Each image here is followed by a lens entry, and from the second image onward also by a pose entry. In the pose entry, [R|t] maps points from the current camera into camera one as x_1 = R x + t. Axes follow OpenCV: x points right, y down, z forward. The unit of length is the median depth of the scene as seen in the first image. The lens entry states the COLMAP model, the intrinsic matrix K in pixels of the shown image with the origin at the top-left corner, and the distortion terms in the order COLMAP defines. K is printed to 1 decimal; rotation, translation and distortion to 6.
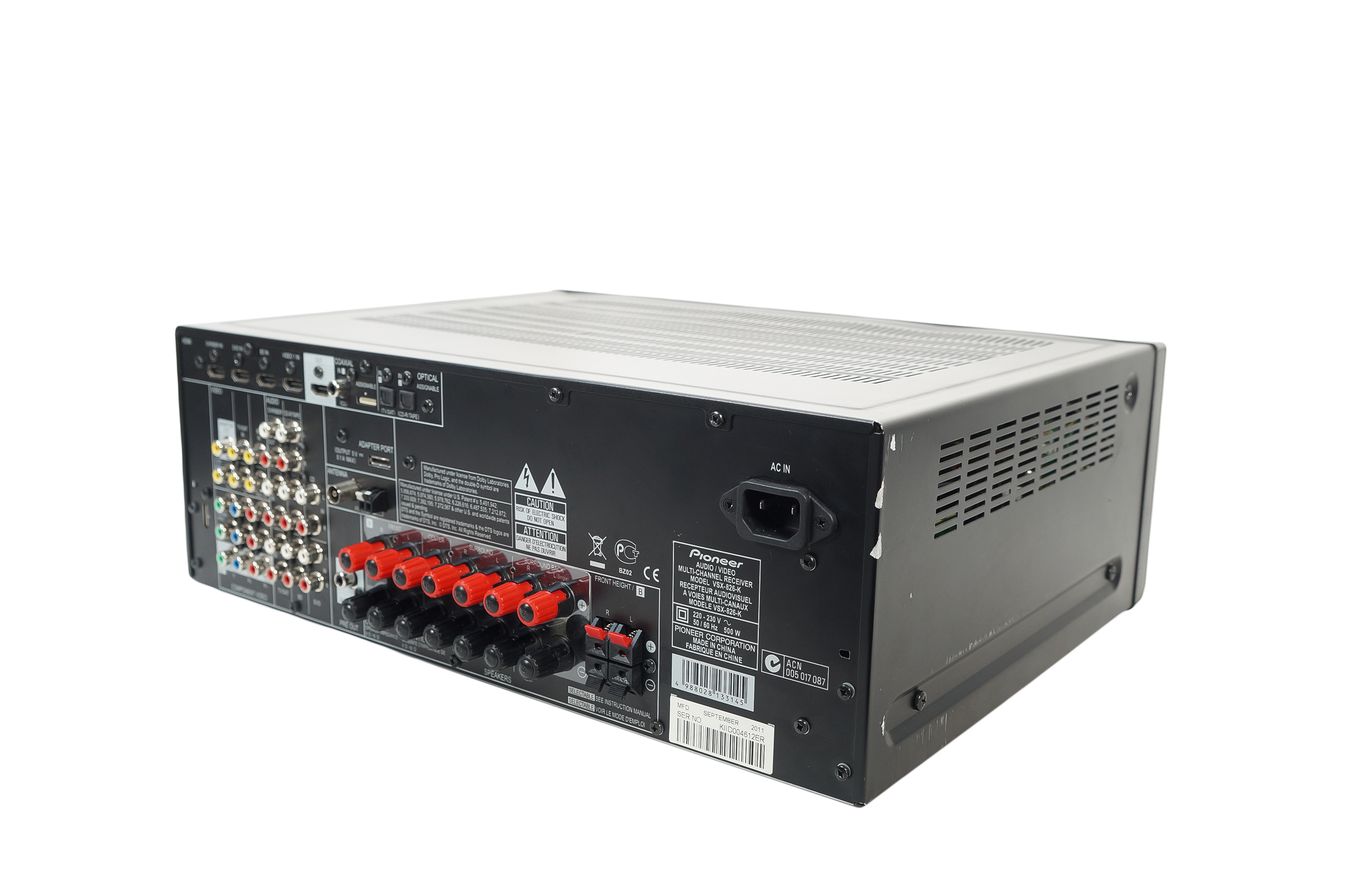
lens RADIAL K [[1322.0, 0, 674.2], [0, 1322.0, 447.3], [0, 0, 1]] dist [-0.034377, 0.000000]
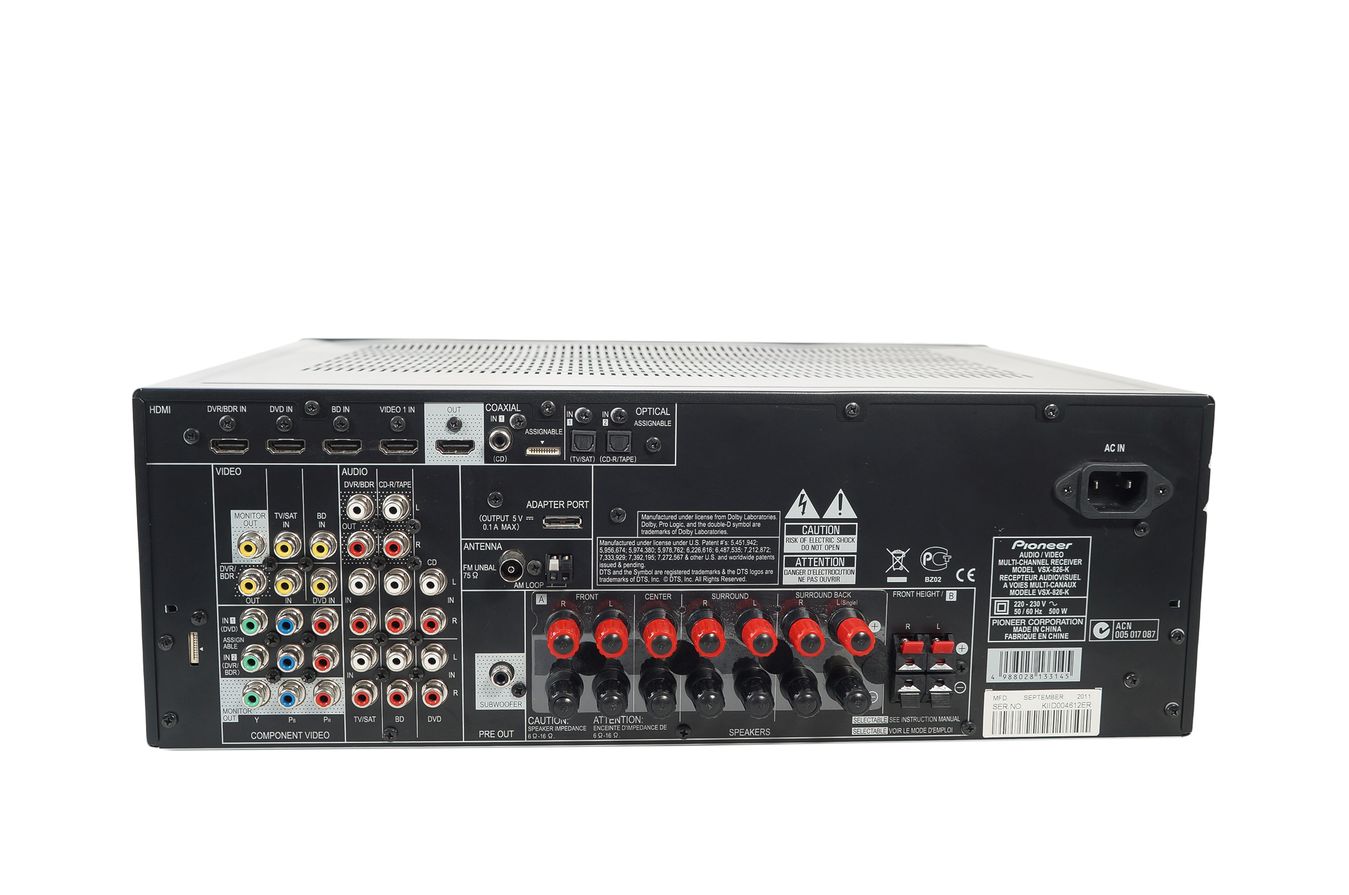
lens RADIAL K [[1322.0, 0, 674.3], [0, 1322.0, 445.8], [0, 0, 1]] dist [-0.034377, 0.000000]
pose [[0.751877, -0.097661, 0.652031, -0.774237], [0.132708, 0.991145, -0.004577, -0.025464], [-0.645810, 0.089971, 0.758179, 0.342441]]
